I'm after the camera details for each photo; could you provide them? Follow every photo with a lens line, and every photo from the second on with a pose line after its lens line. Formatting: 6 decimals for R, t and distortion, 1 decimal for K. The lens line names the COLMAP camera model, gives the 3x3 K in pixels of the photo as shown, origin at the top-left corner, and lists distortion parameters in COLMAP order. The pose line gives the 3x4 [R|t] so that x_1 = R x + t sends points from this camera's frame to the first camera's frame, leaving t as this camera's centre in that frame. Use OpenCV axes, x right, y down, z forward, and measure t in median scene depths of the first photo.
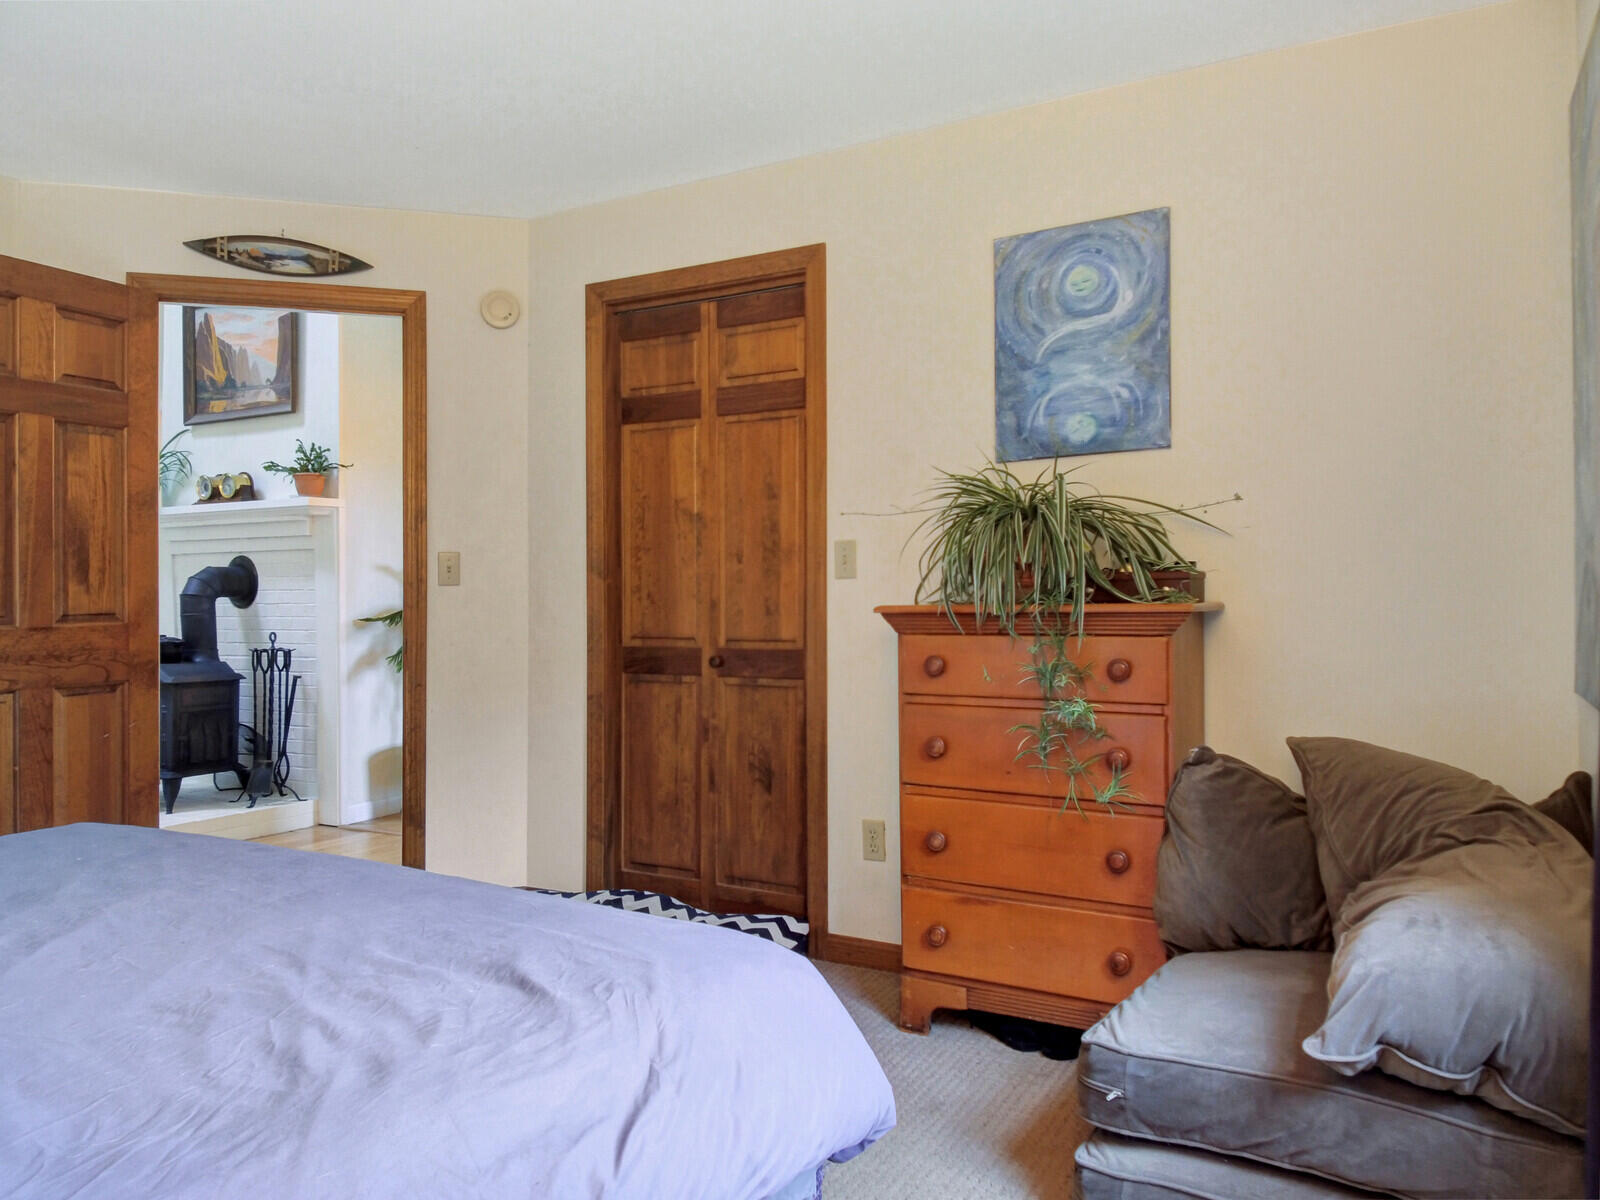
lens RADIAL K [[1121.4, 0, 800.8], [0, 1121.4, 588.6], [0, 0, 1]] dist [0.056844, -0.083395]
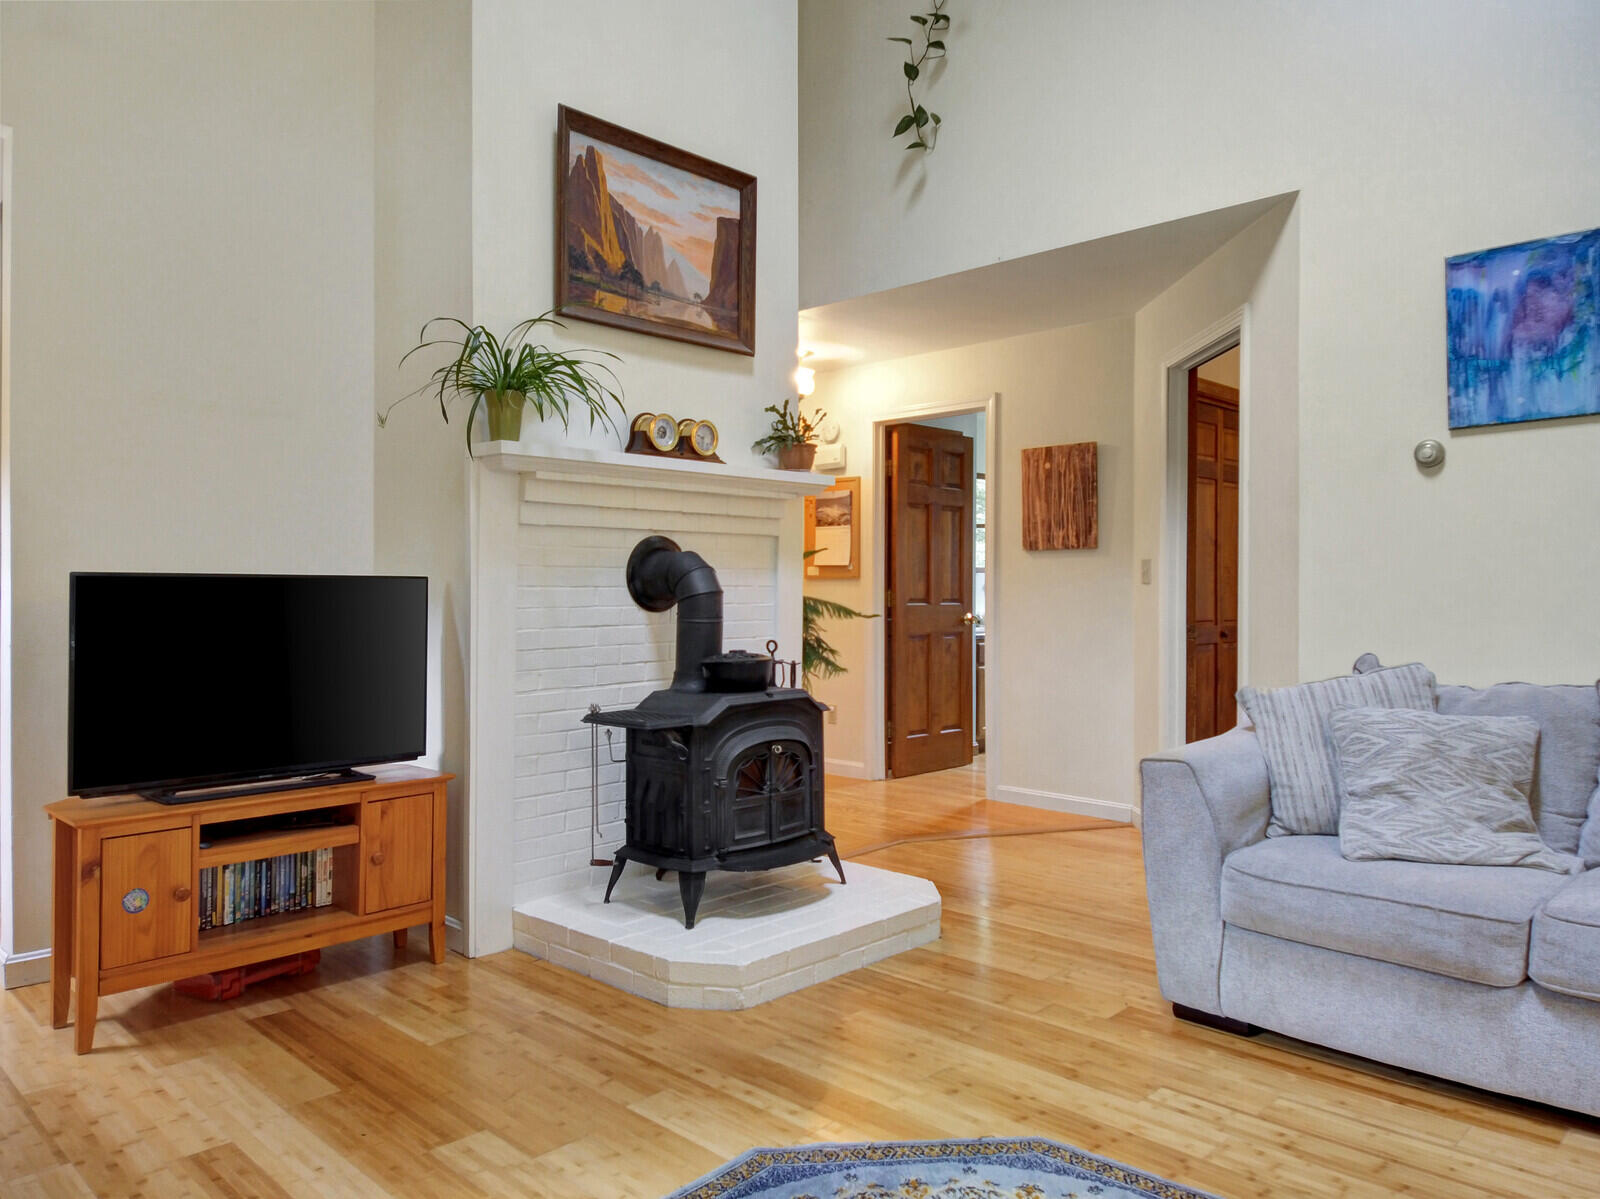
lens RADIAL K [[1121.4, 0, 800.8], [0, 1121.4, 588.1], [0, 0, 1]] dist [0.056844, -0.083395]
pose [[0.254687, 0.002228, 0.967021, -1.132585], [-0.016922, 0.999854, 0.002154, 0.000322], [-0.966876, -0.016913, 0.254687, 0.738174]]
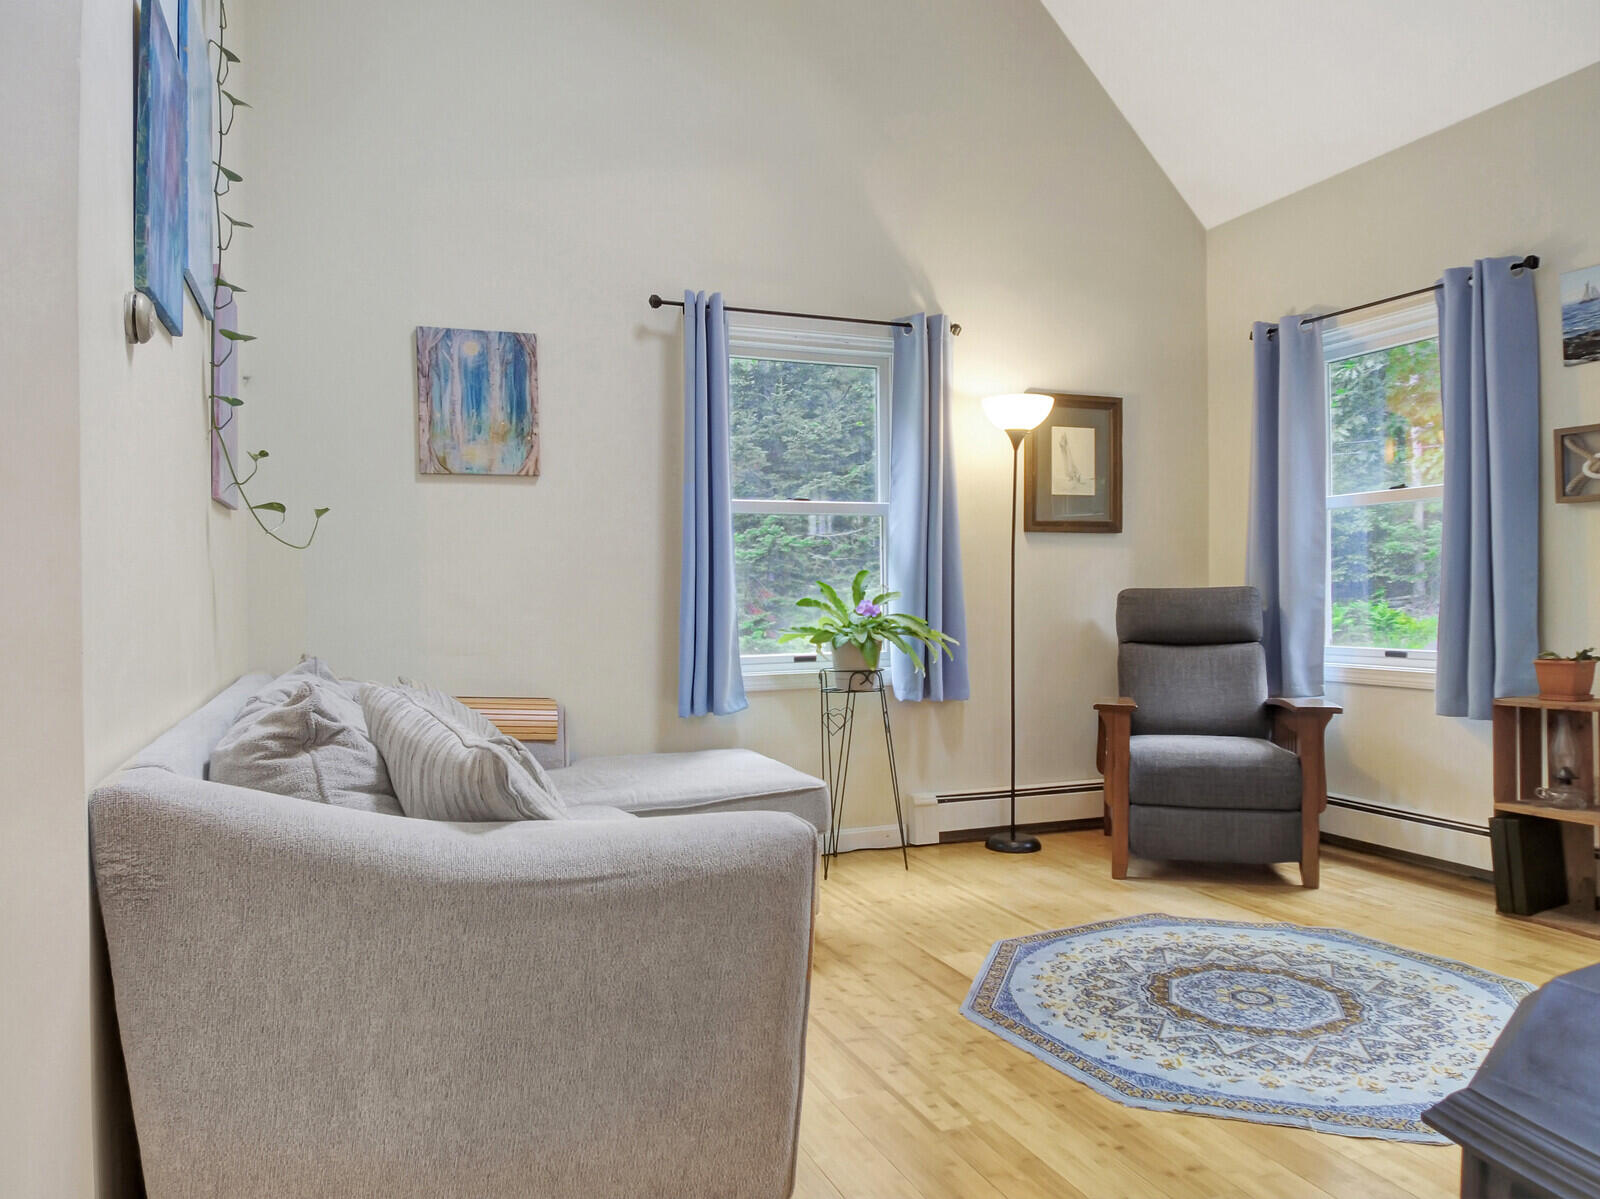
lens RADIAL K [[1106.9, 0, 802.7], [0, 1106.9, 582.1], [0, 0, 1]] dist [0.051543, -0.079724]
pose [[-0.617730, 0.003307, -0.786383, -0.338861], [0.029496, 0.999385, -0.018967, 0.010724], [0.785837, -0.034912, -0.617448, 0.917303]]
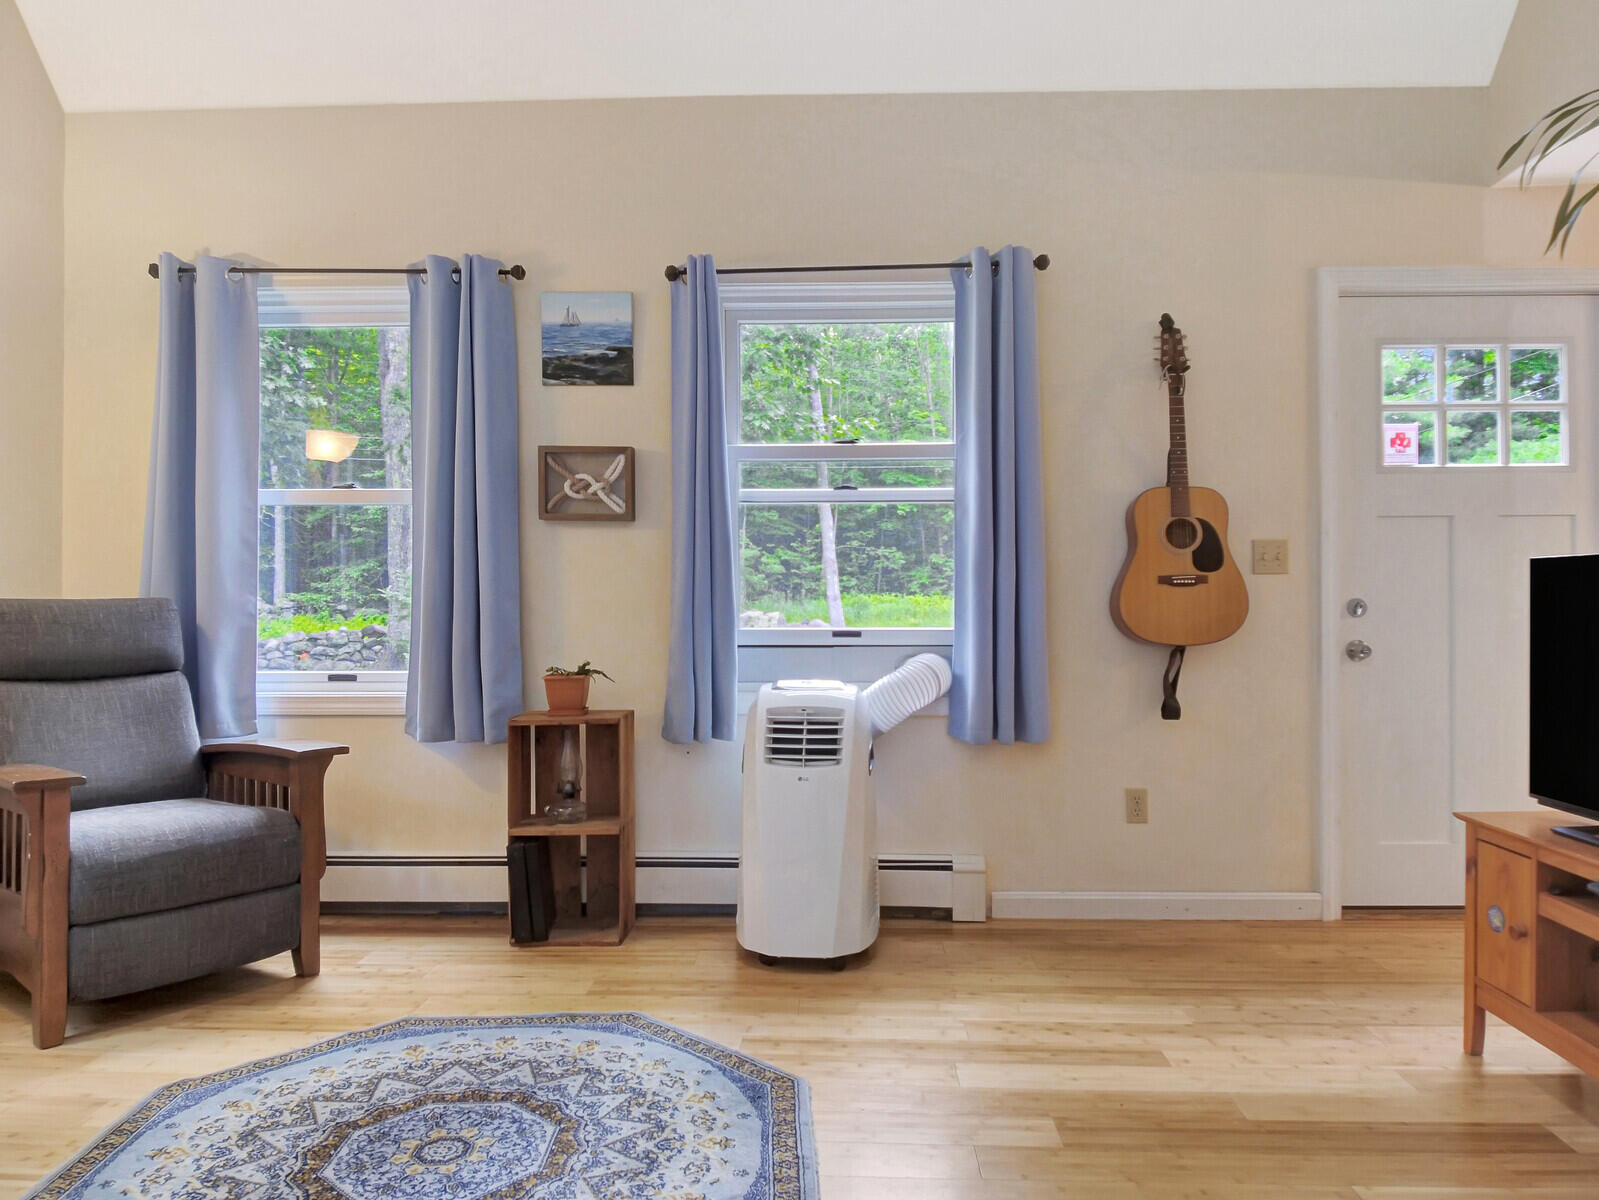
lens RADIAL K [[1120.7, 0, 800.3], [0, 1120.7, 588.6], [0, 0, 1]] dist [0.056844, -0.083395]
pose [[0.458447, -0.005485, -0.888705, -0.464908], [0.015690, 0.999875, 0.001923, 0.007347], [0.888583, -0.014825, 0.458476, 0.696878]]
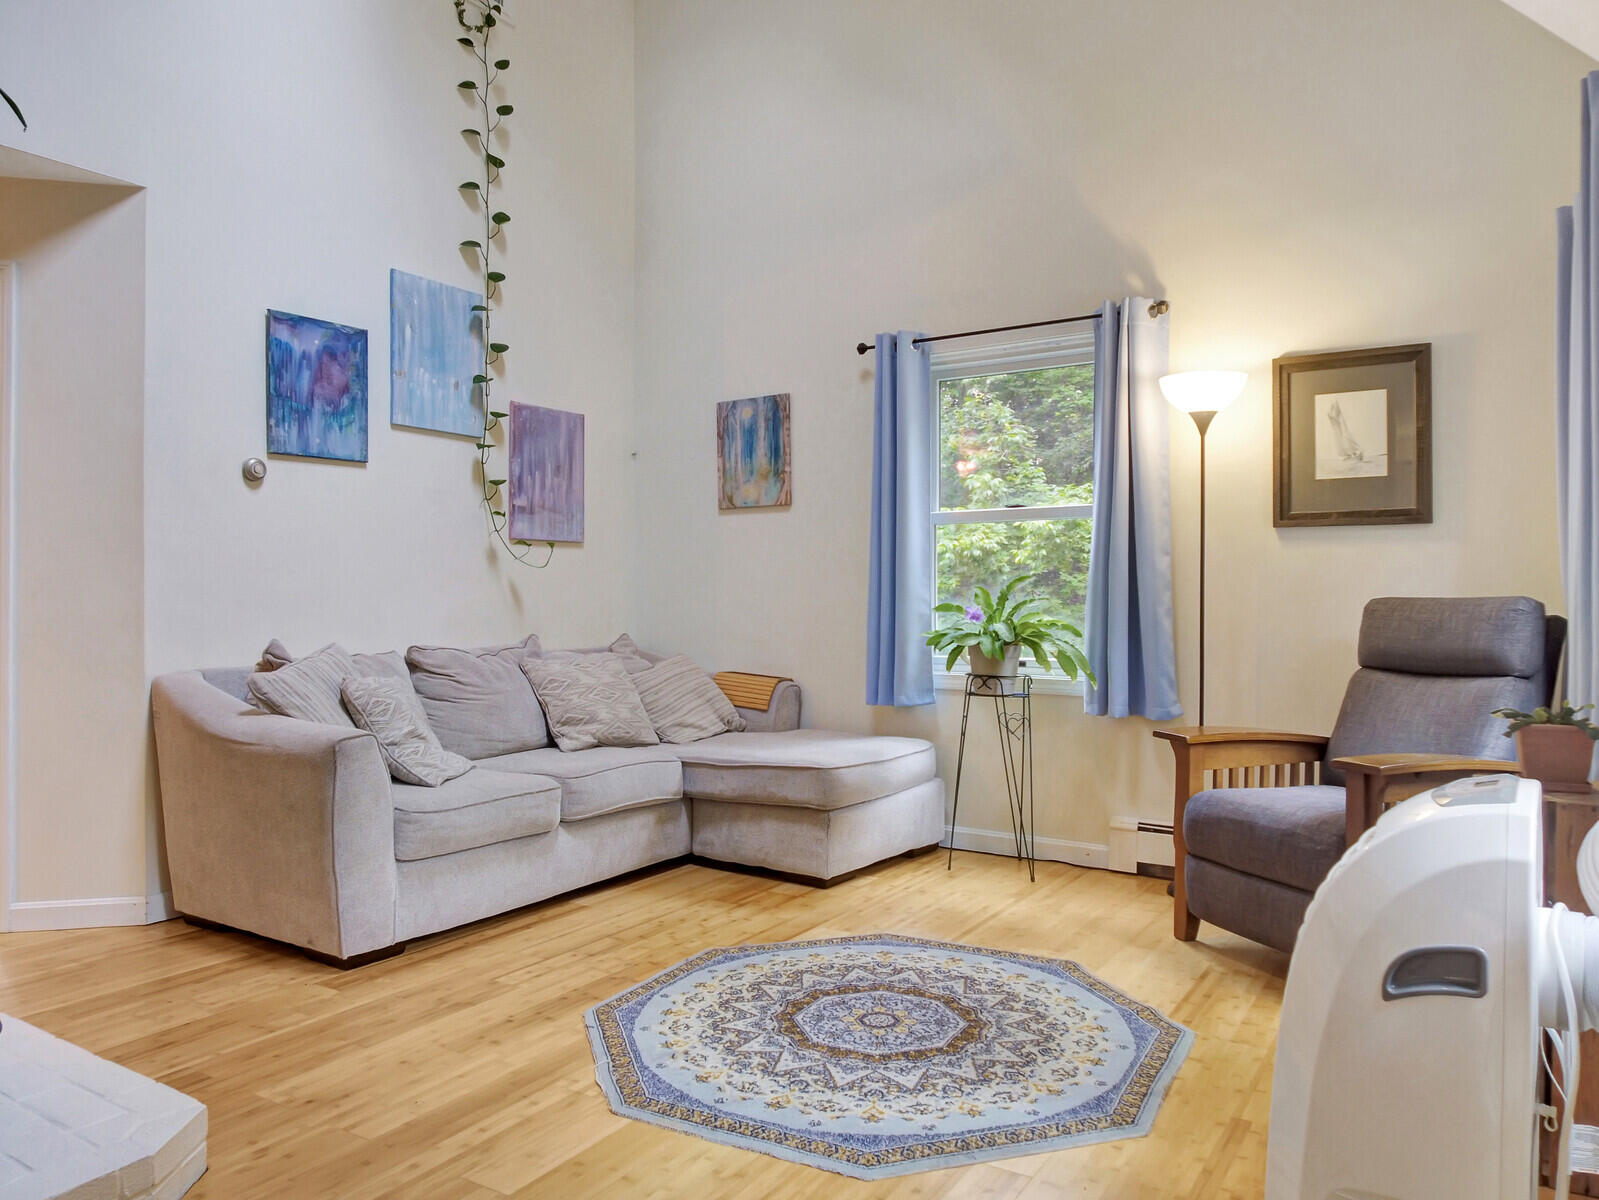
lens RADIAL K [[1120.7, 0, 800.3], [0, 1120.7, 588.6], [0, 0, 1]] dist [0.056844, -0.083395]
pose [[-0.998796, 0.002293, 0.049001, -0.844592], [0.000716, 0.999481, -0.032193, 0.022178], [-0.049050, -0.032119, -0.998280, 1.255038]]
